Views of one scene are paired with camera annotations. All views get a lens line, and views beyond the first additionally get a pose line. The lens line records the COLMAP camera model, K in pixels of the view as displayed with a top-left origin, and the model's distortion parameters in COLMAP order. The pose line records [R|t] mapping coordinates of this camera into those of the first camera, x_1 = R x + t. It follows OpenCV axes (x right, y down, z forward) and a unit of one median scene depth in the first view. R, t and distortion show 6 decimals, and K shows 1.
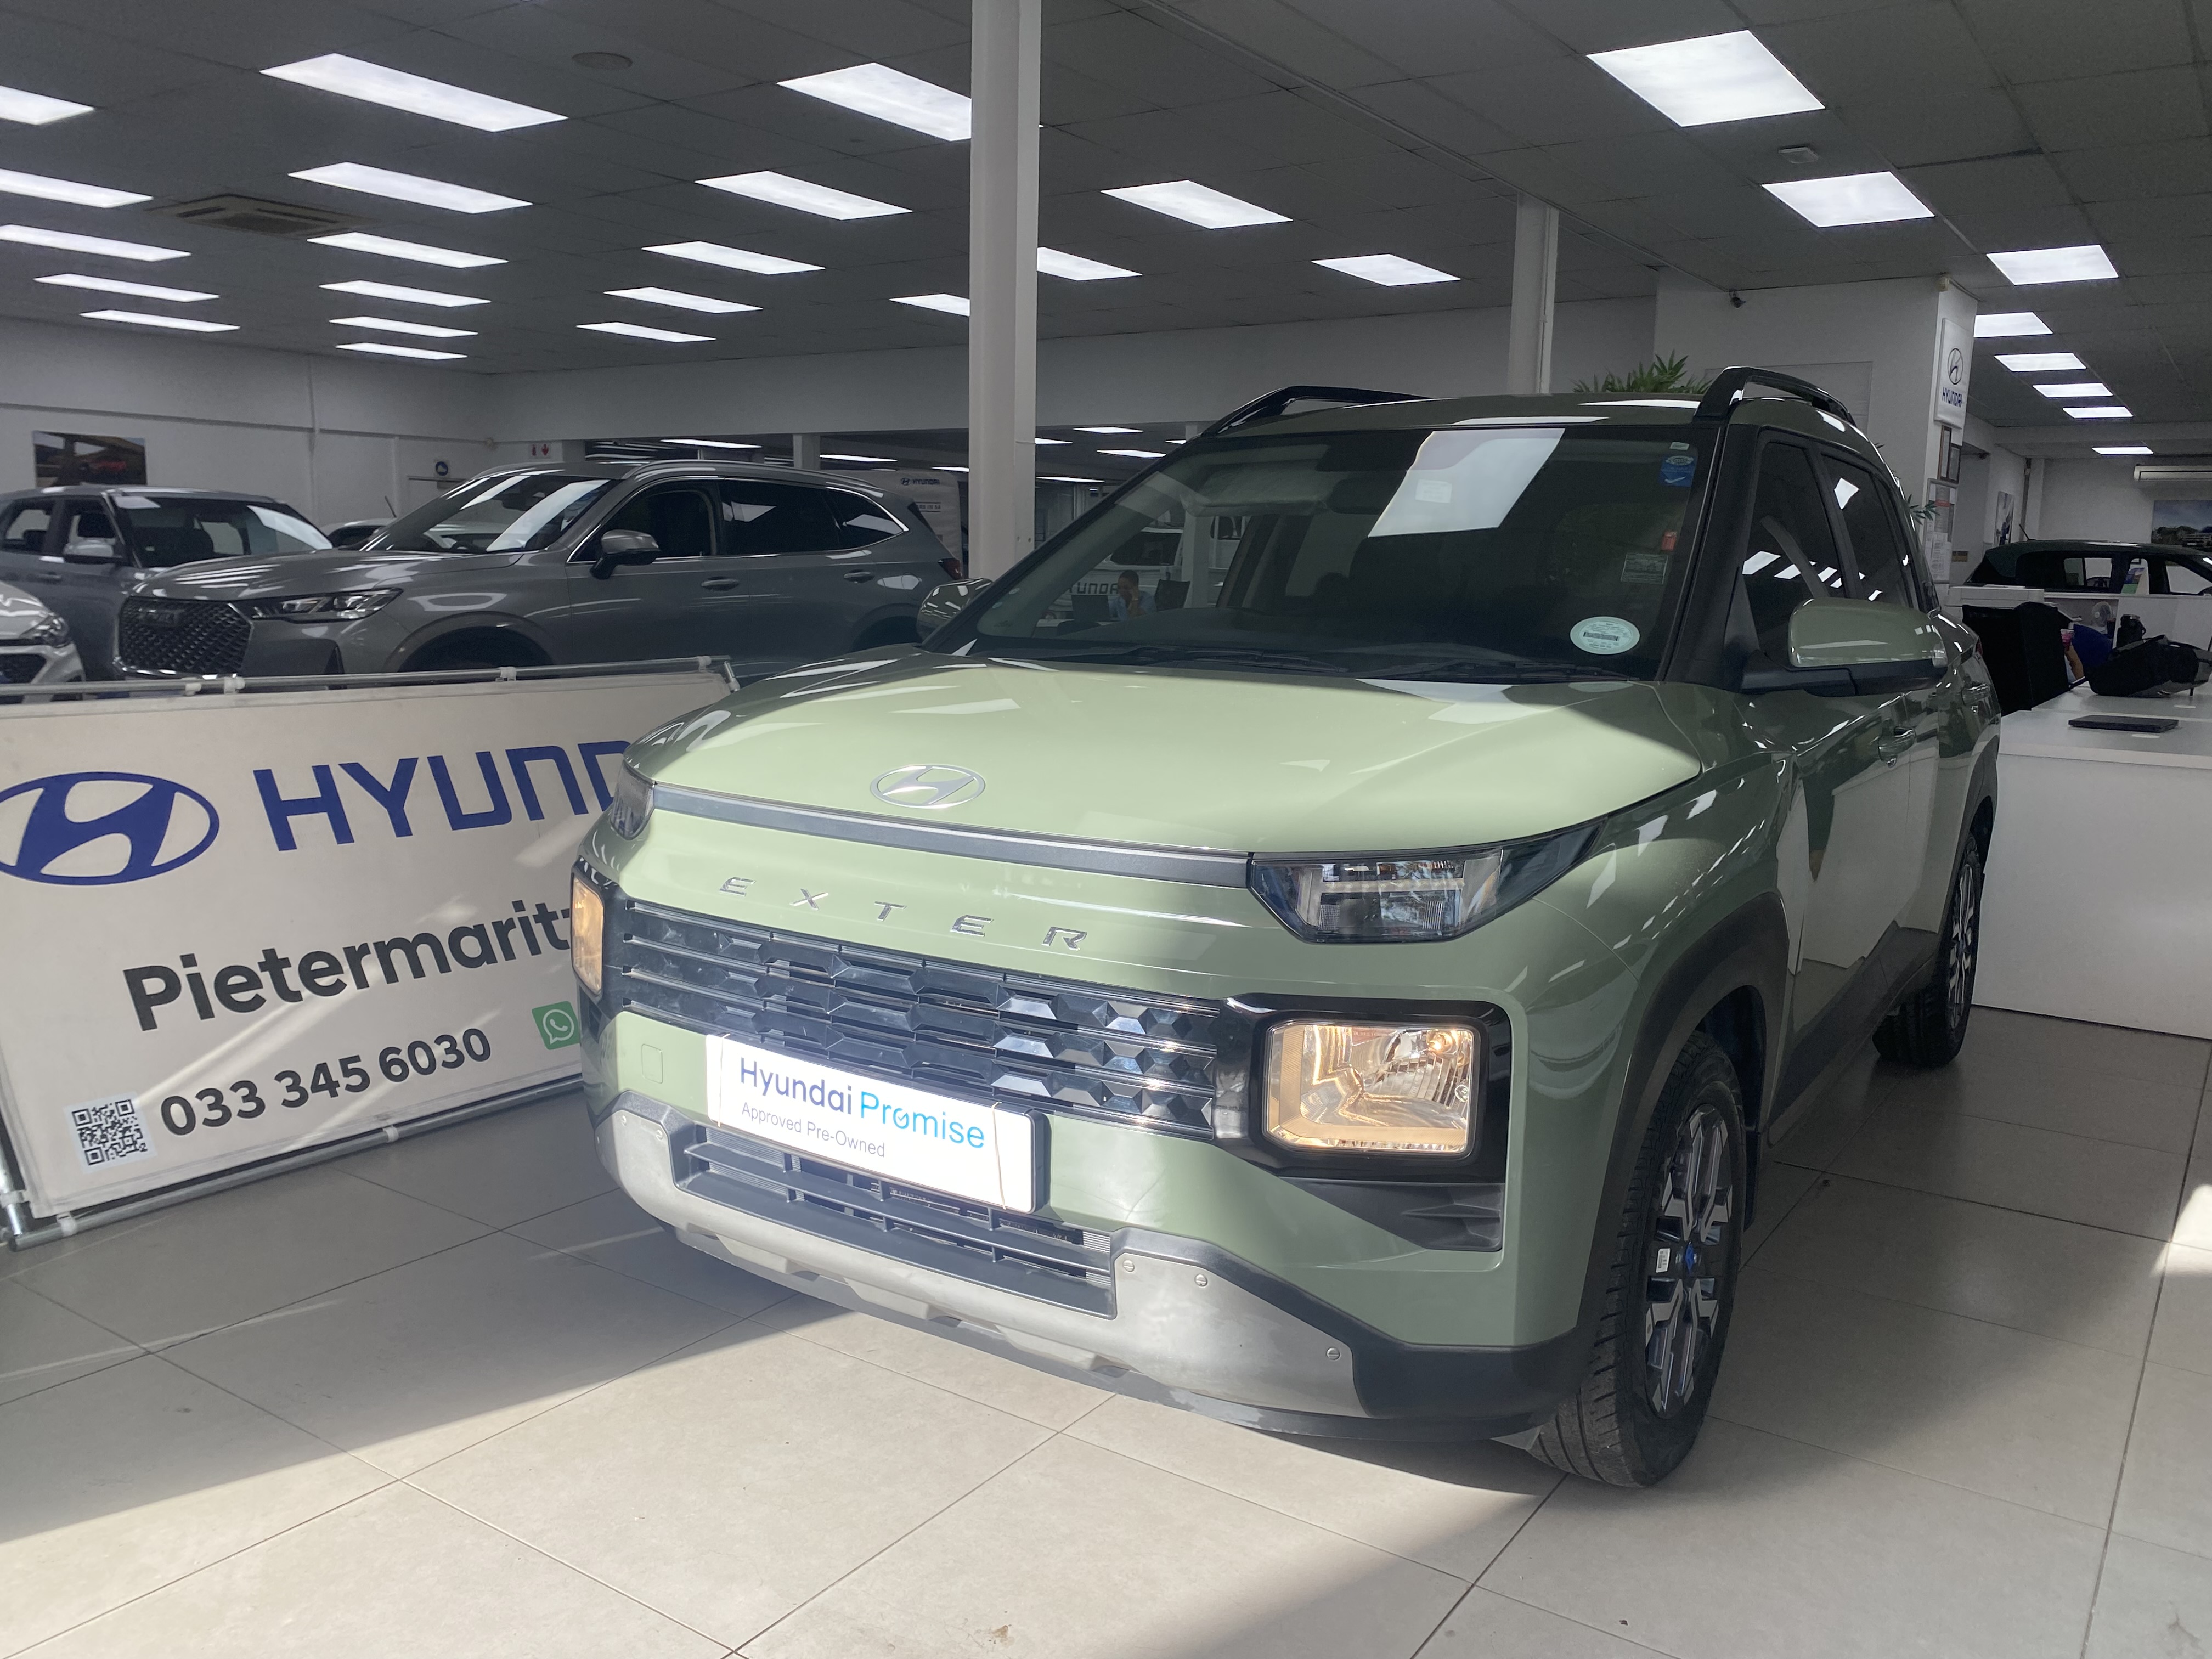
lens RADIAL K [[1761.6, 0, 1093.5], [0, 1761.6, 824.6], [0, 0, 1]] dist [0.030421, -0.031301]
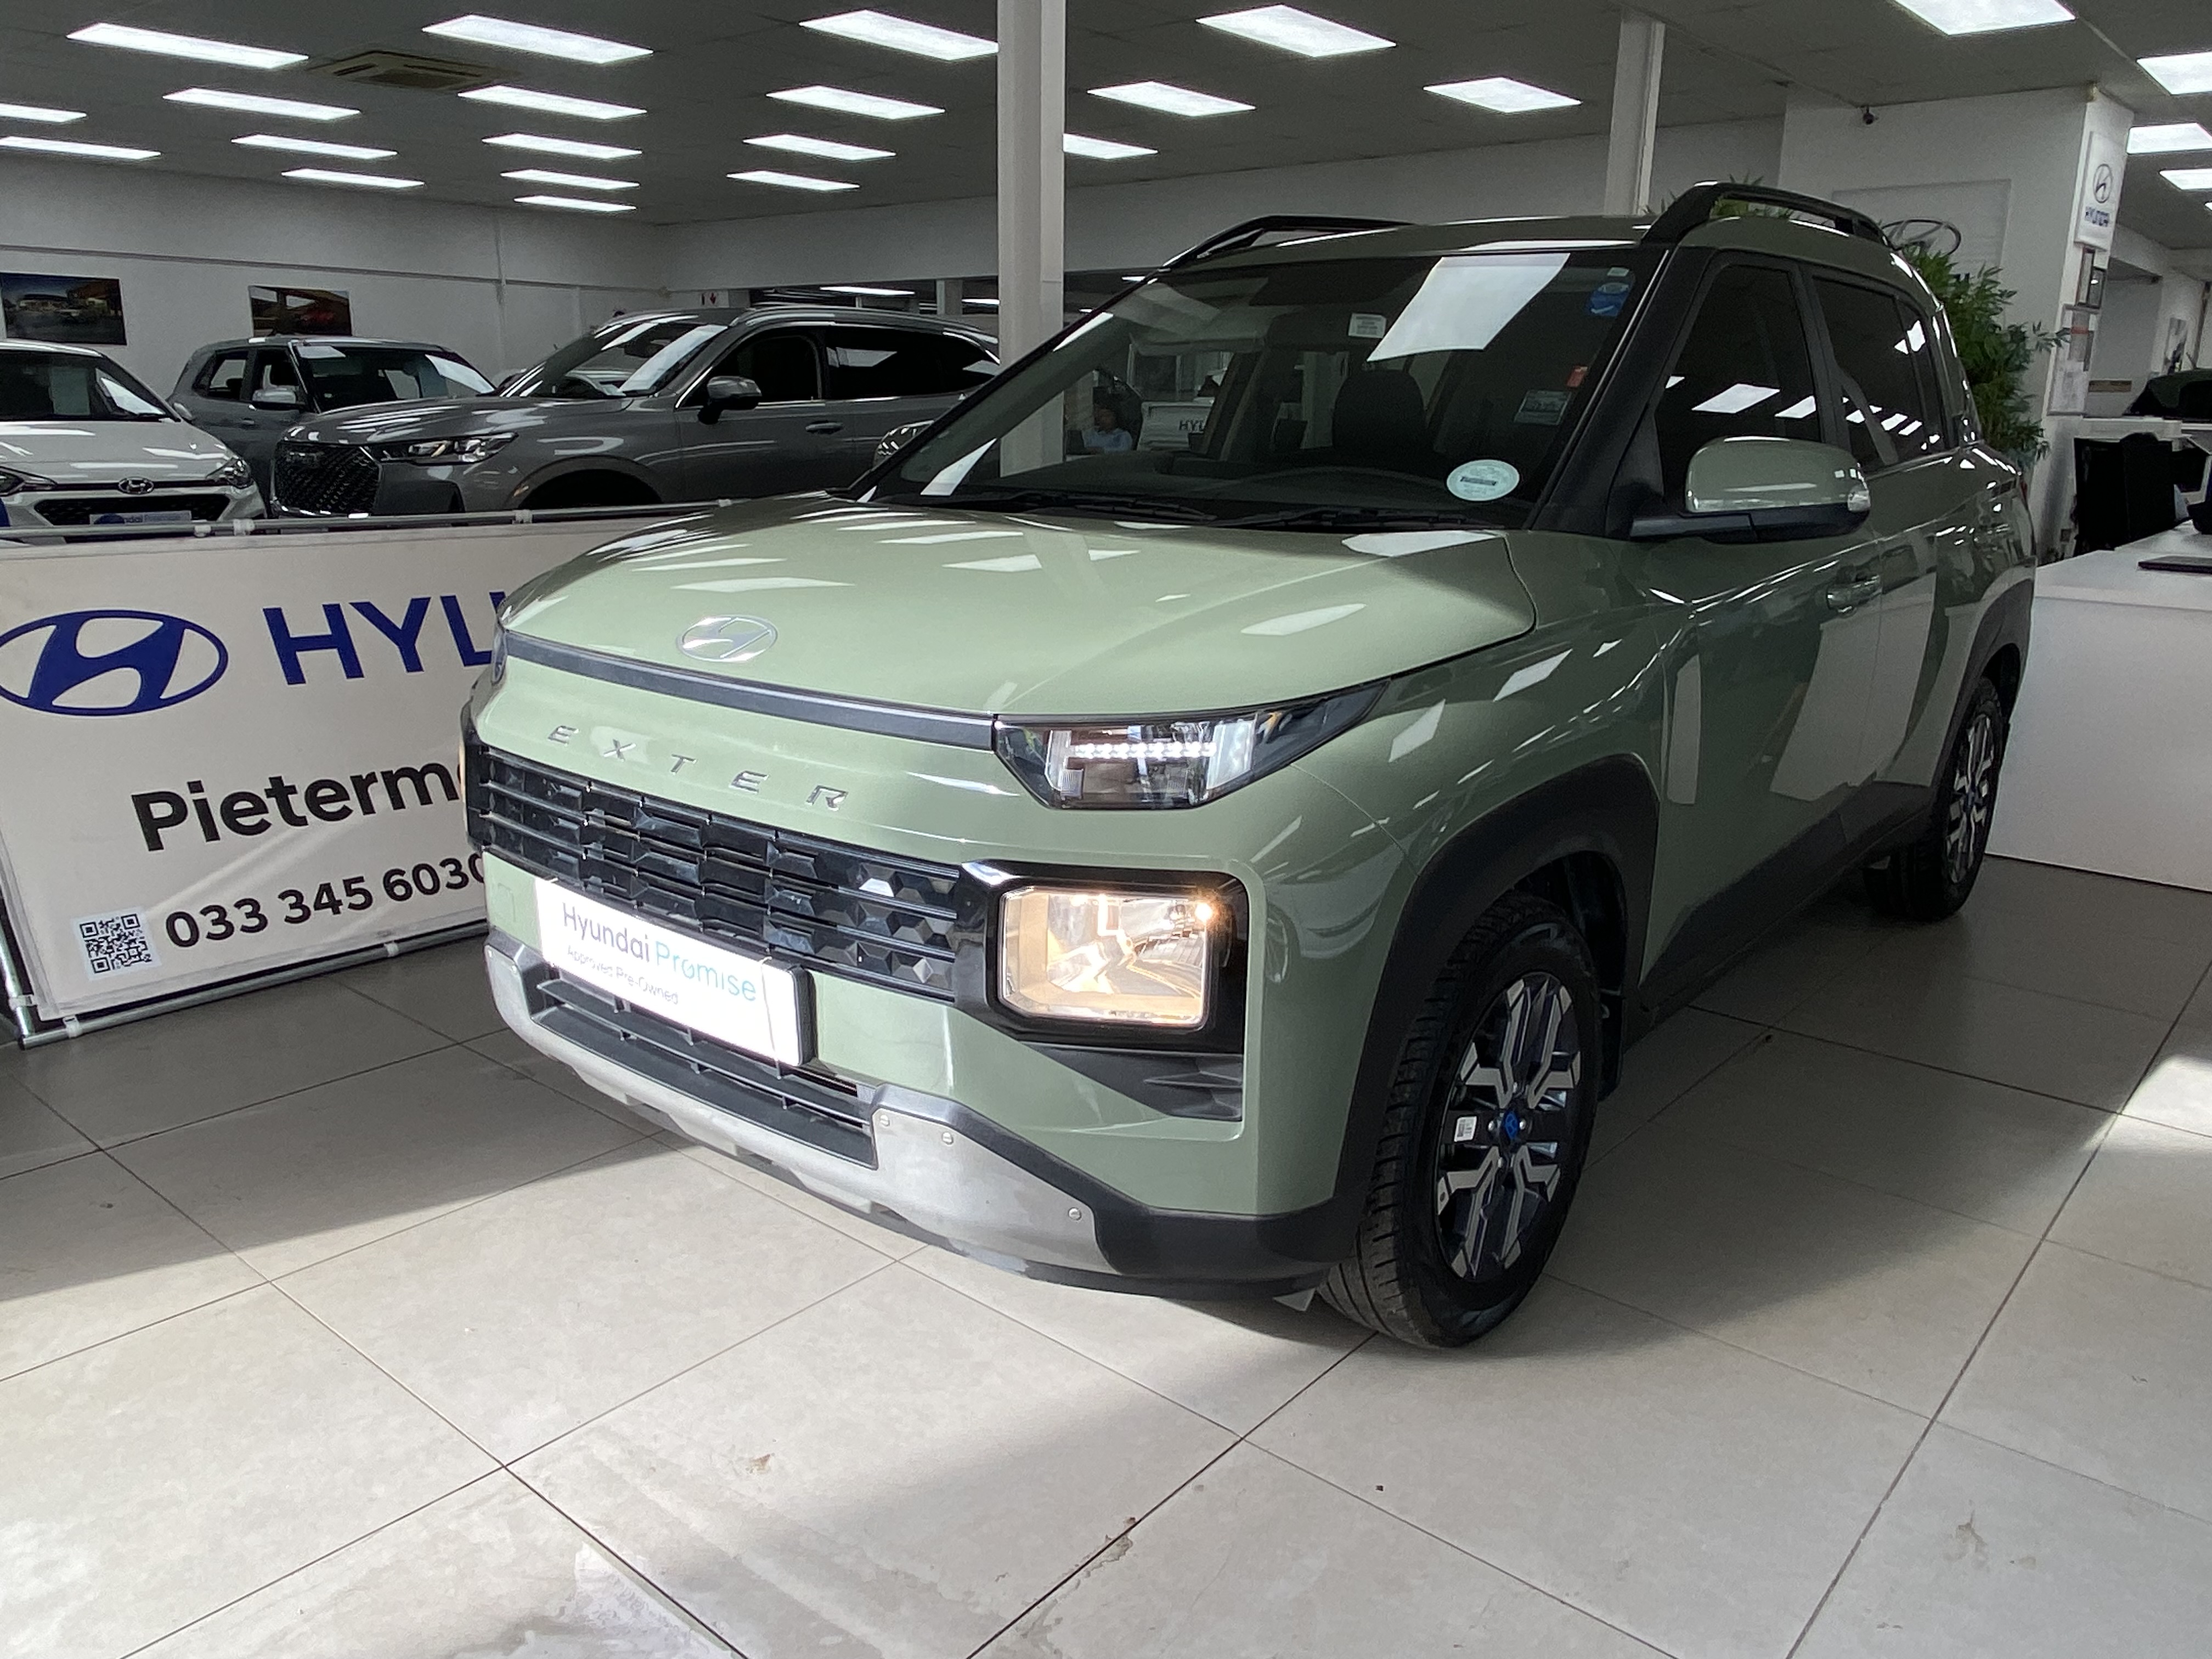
lens RADIAL K [[1616.0, 0, 1103.8], [0, 1616.0, 839.0], [0, 0, 1]] dist [0.061511, -0.060686]
pose [[0.993876, 0.021006, -0.108484, 0.160893], [-0.008475, 0.993363, 0.114711, -0.011962], [0.110173, -0.113089, 0.987458, 0.077554]]
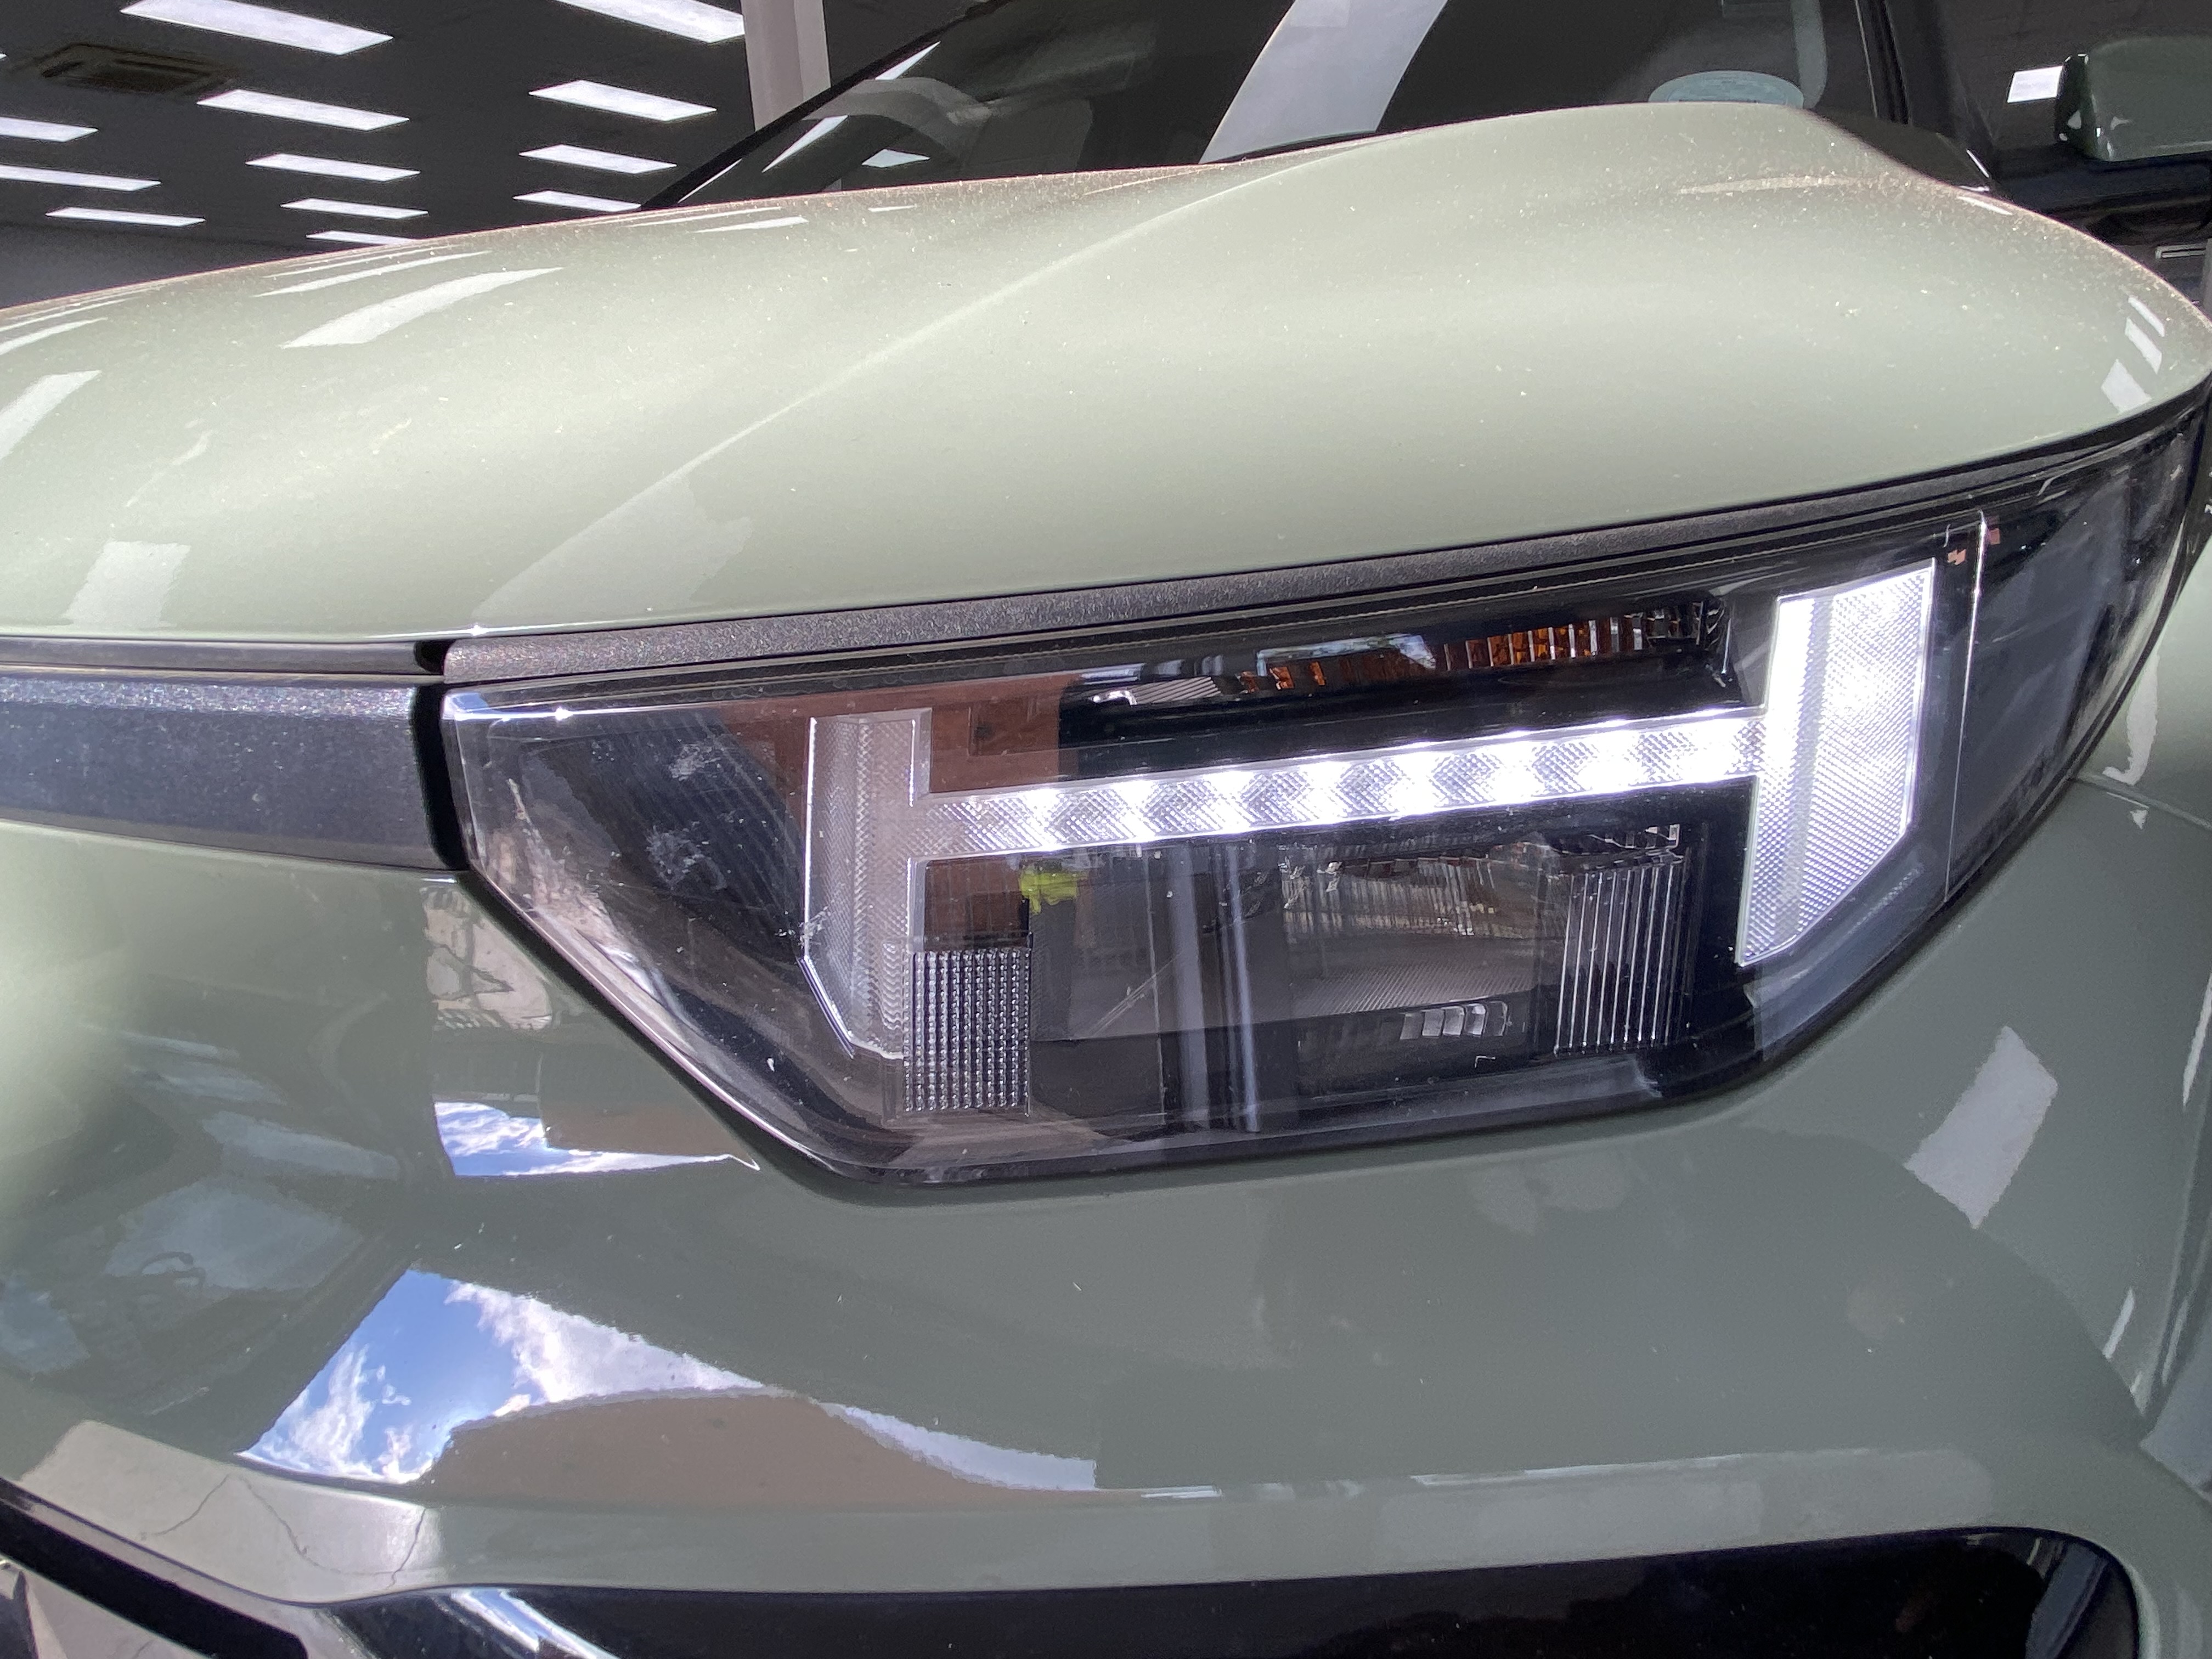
lens RADIAL K [[1259.9, 0, 1108.1], [0, 1259.9, 825.3], [0, 0, 1]] dist [0.021434, -0.000116]
pose [[0.997191, -0.072374, 0.019266, 0.093524], [0.068759, 0.986659, 0.147565, 0.012989], [-0.029689, -0.145826, 0.988865, 0.583235]]
